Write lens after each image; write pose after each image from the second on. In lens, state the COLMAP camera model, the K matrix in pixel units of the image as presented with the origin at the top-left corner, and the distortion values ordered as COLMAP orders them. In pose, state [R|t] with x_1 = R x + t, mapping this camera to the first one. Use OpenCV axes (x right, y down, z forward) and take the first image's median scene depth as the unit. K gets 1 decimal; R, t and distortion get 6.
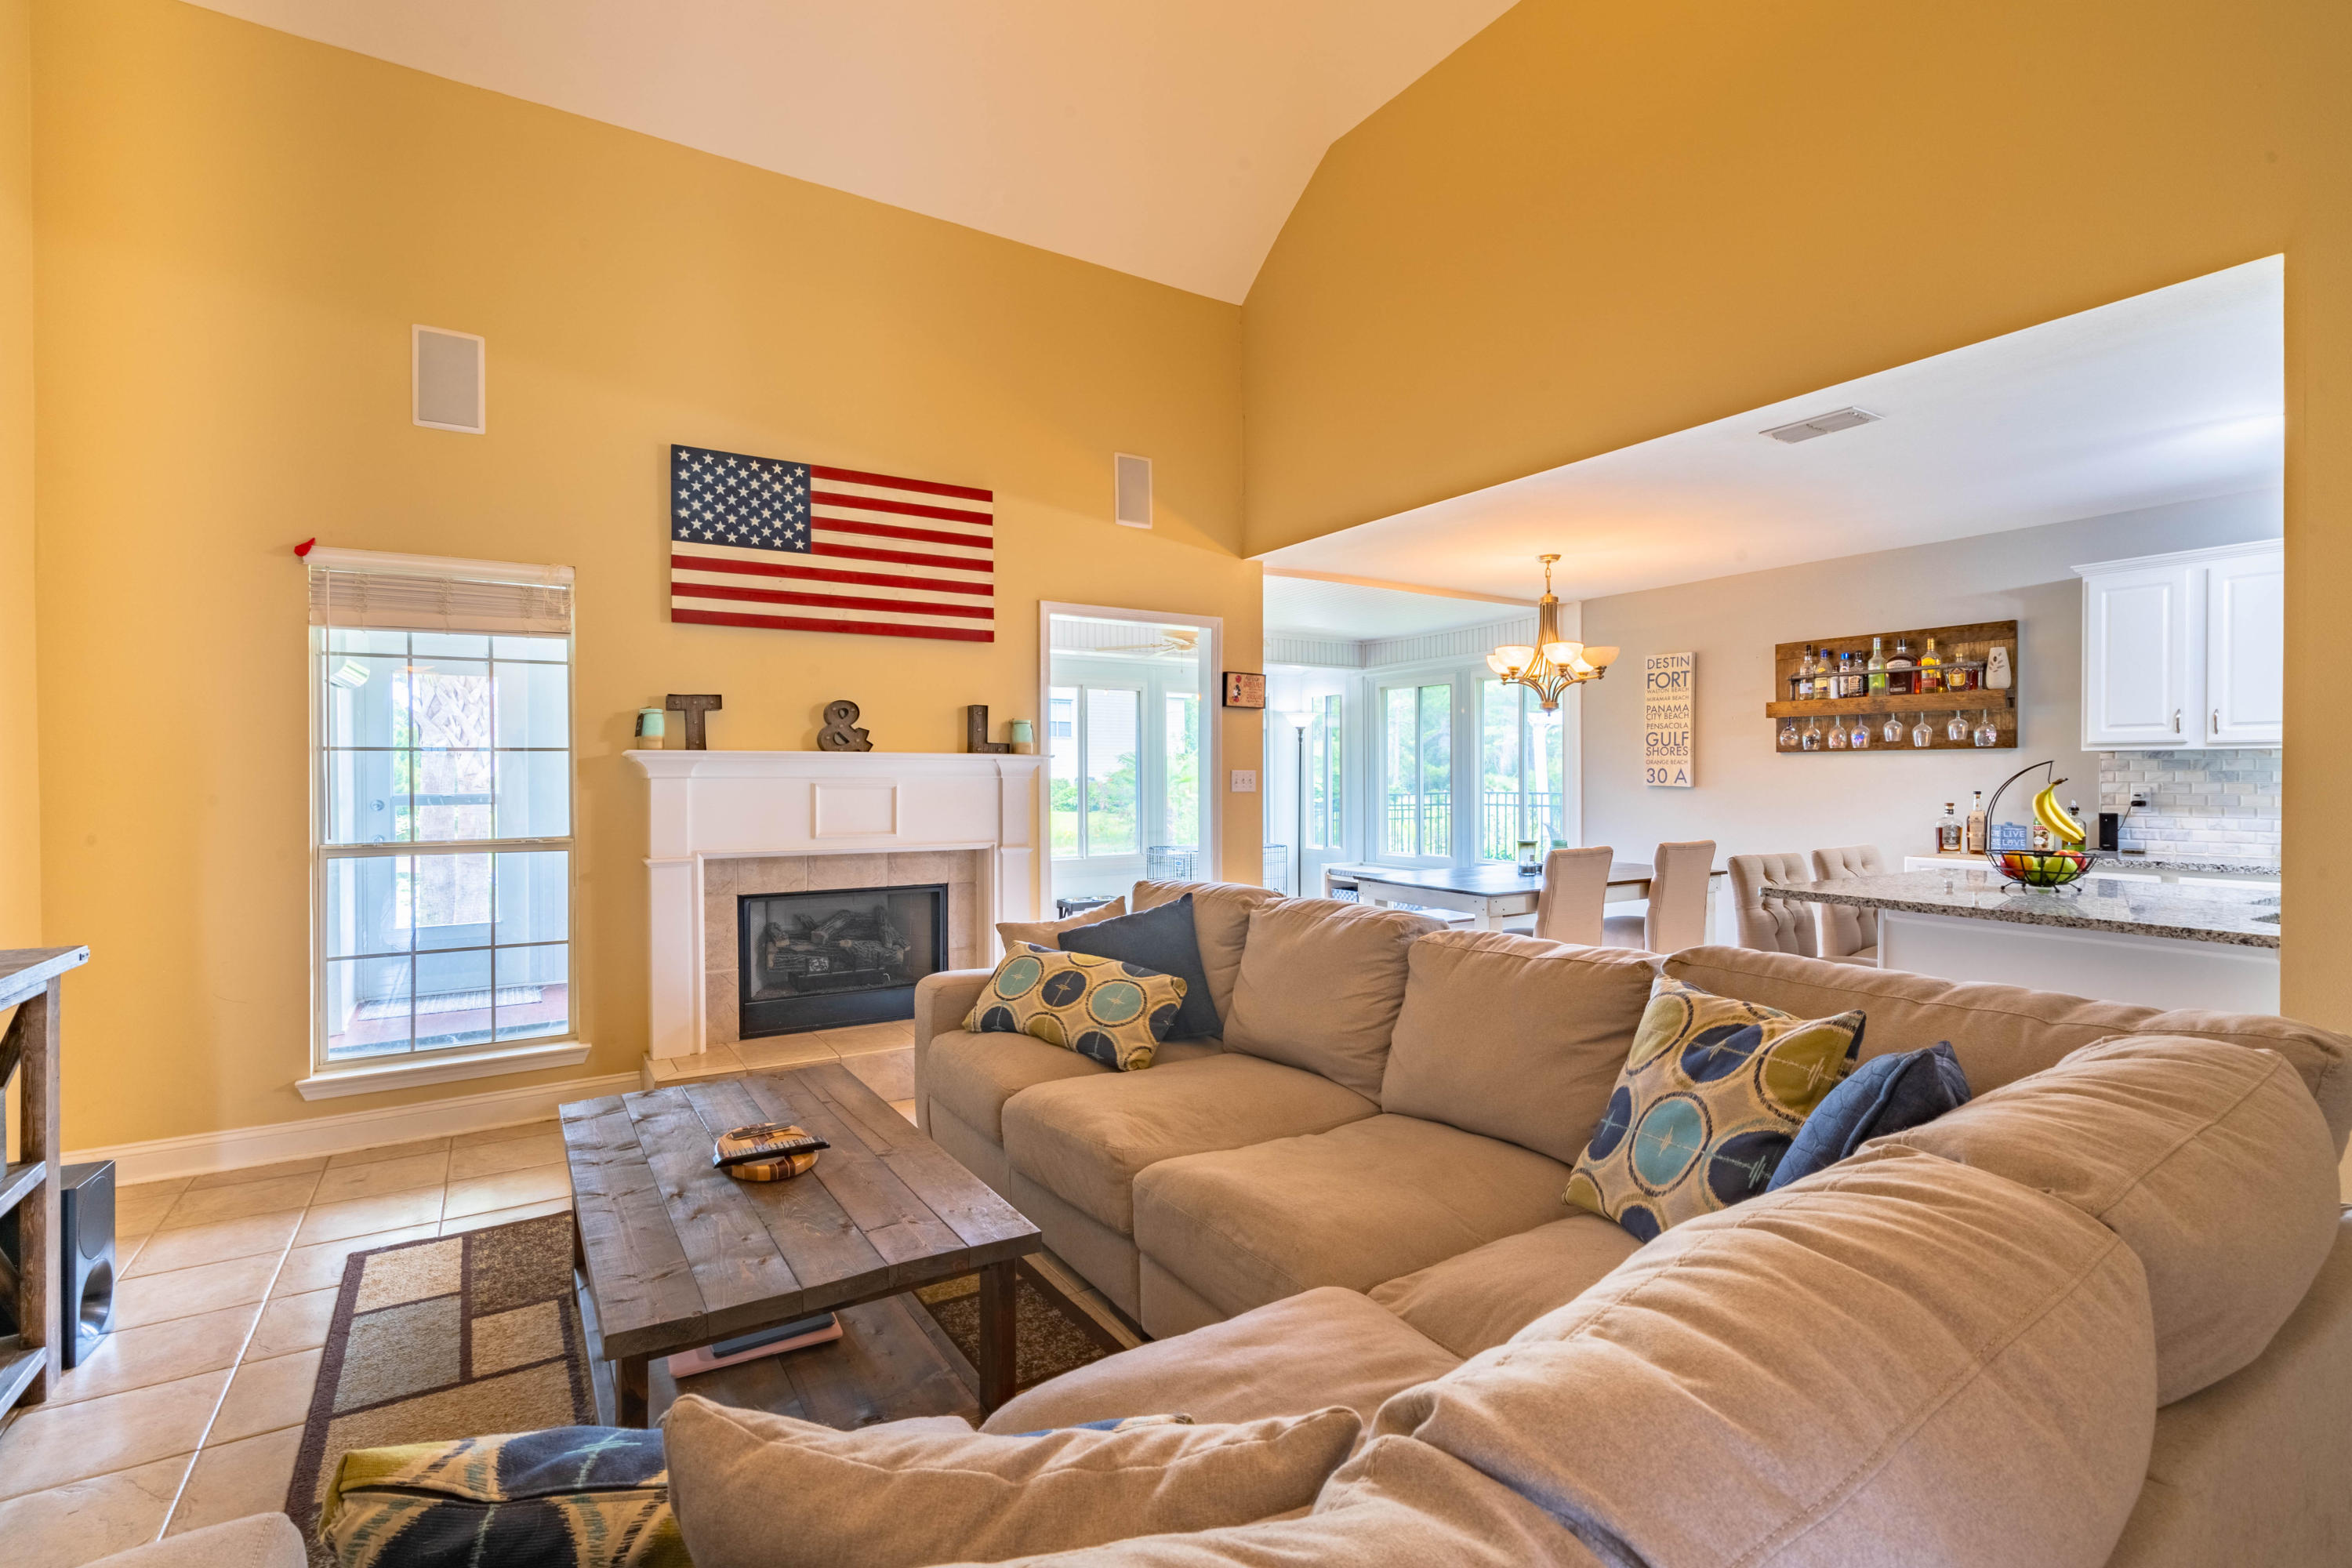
lens RADIAL K [[1062.4, 0, 1176.0], [0, 1062.4, 784.0], [0, 0, 1]] dist [0.001013, 0.000510]
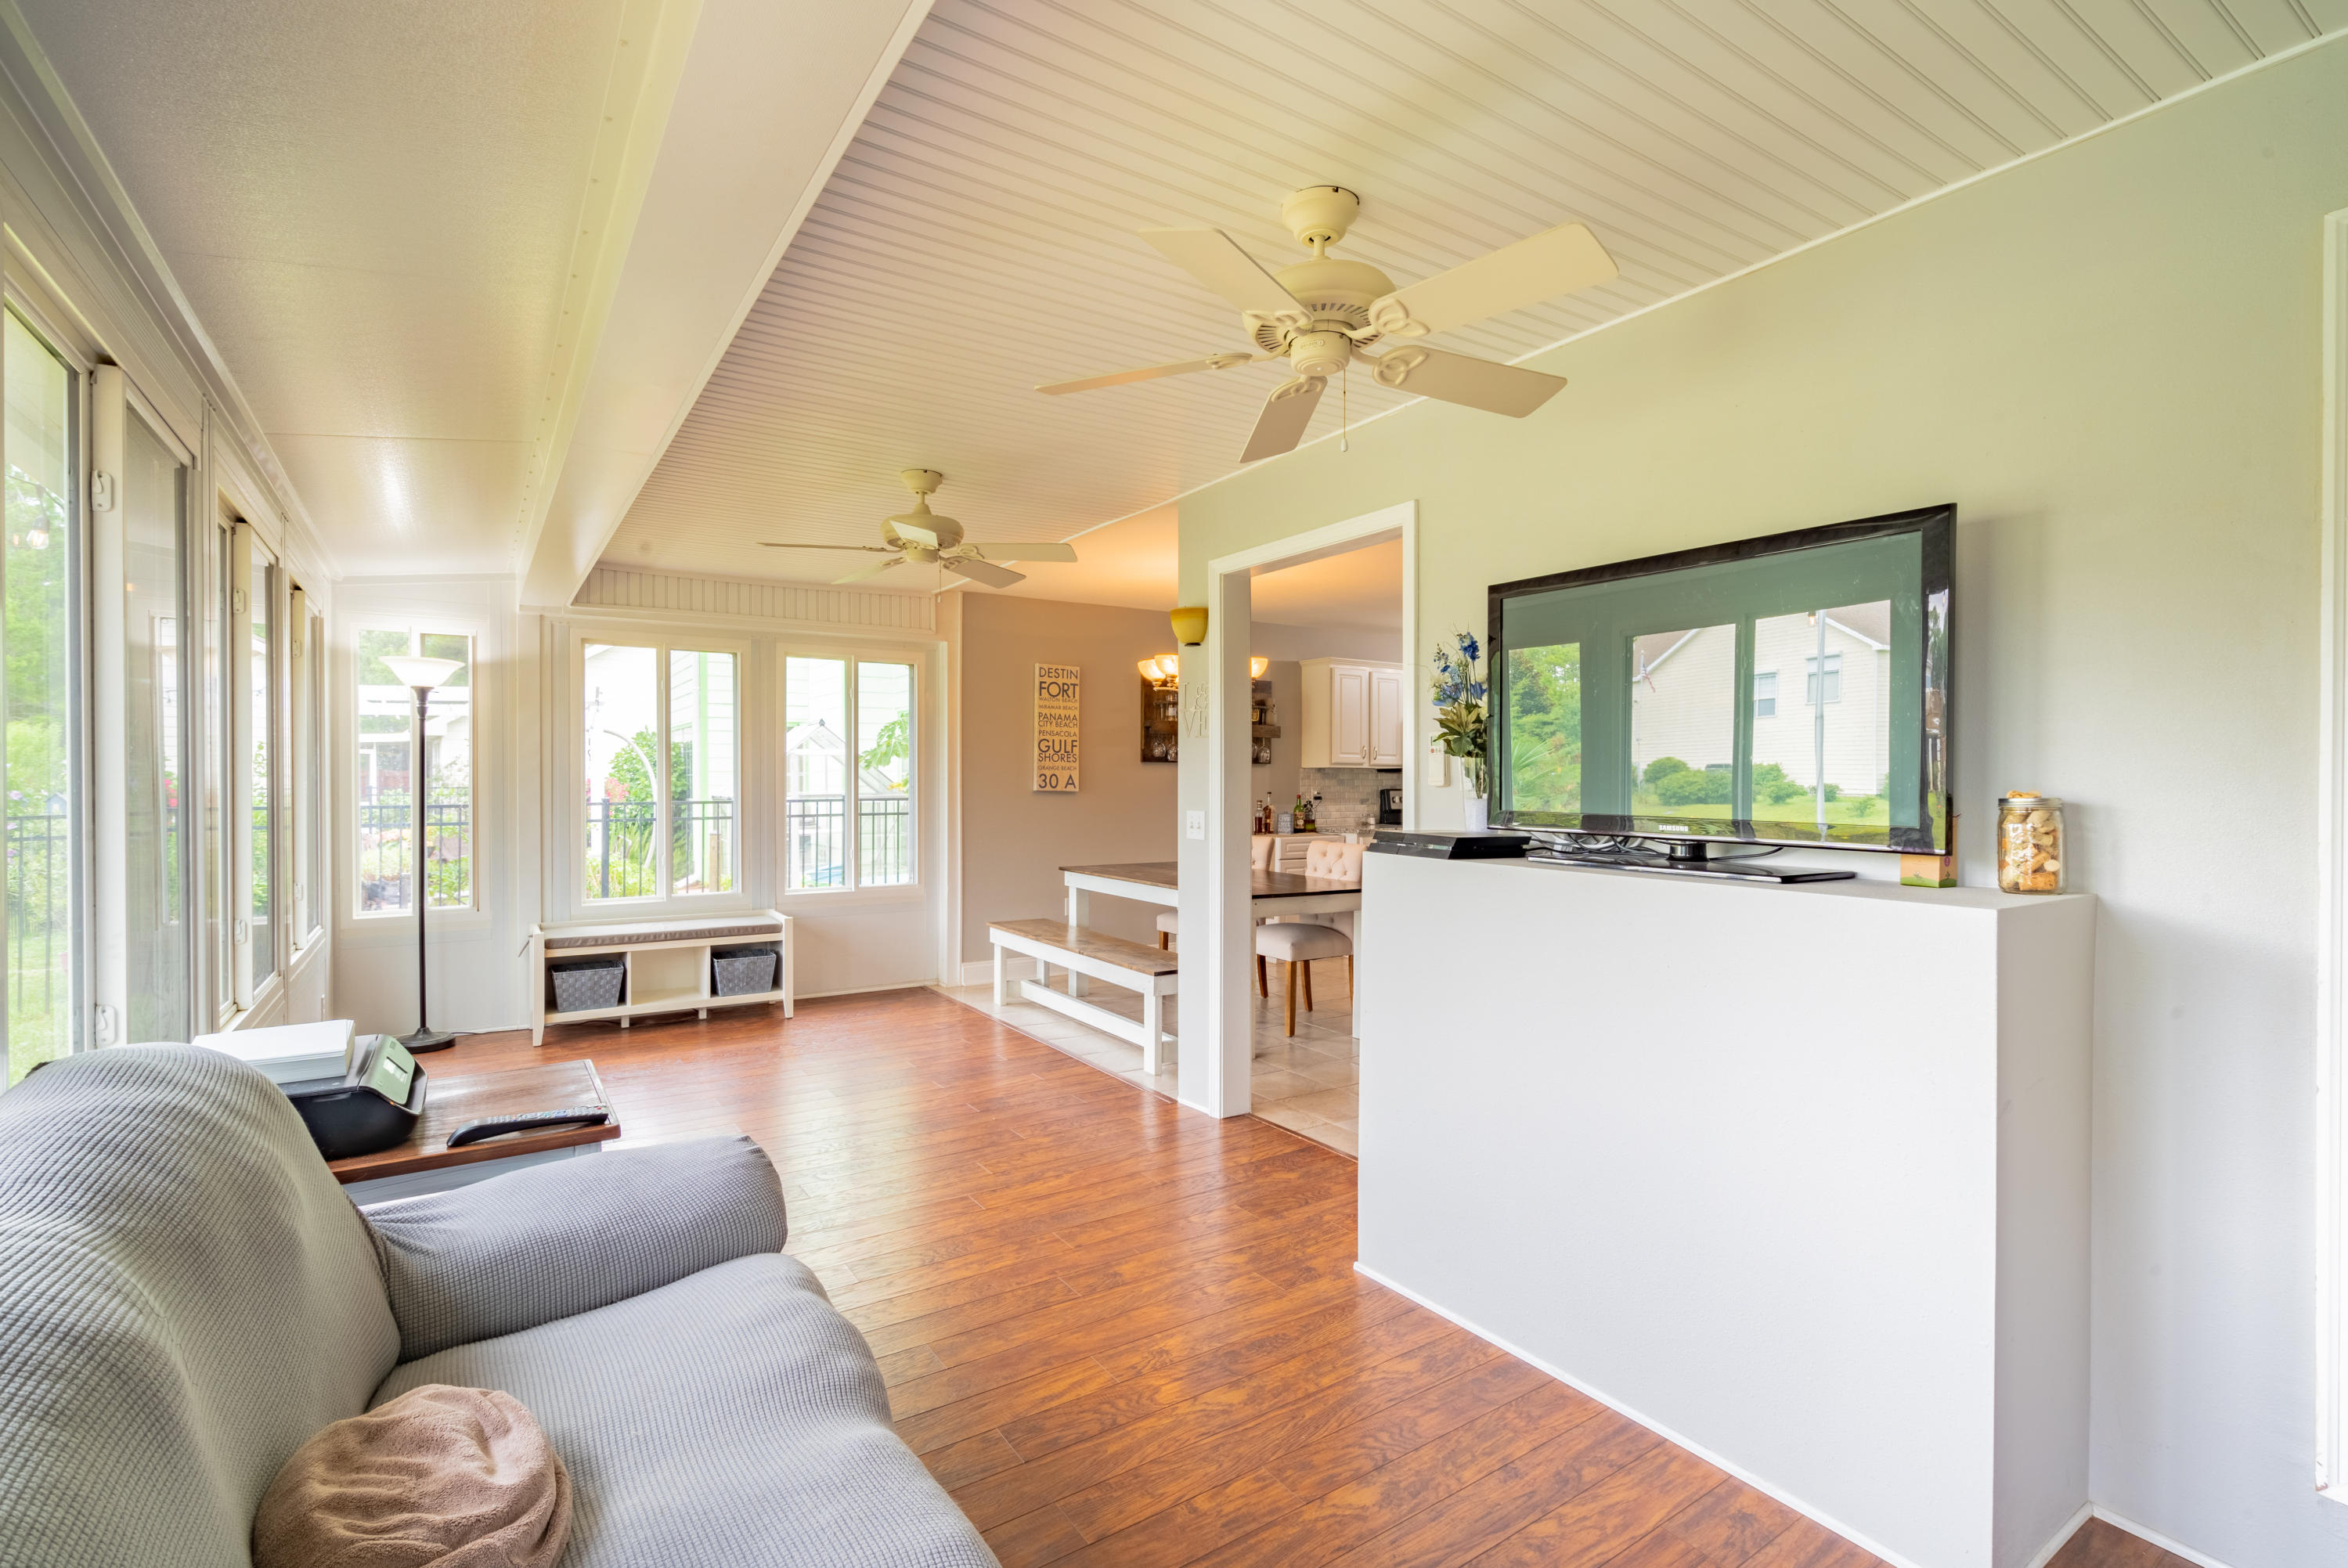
lens RADIAL K [[1060.6, 0, 1174.0], [0, 1060.6, 784.0], [0, 0, 1]] dist [0.001013, 0.000510]
pose [[-0.016199, -0.003348, 0.999863, -0.592934], [0.003422, 0.999988, 0.003404, -0.008273], [-0.999863, 0.003477, -0.016187, 0.913686]]
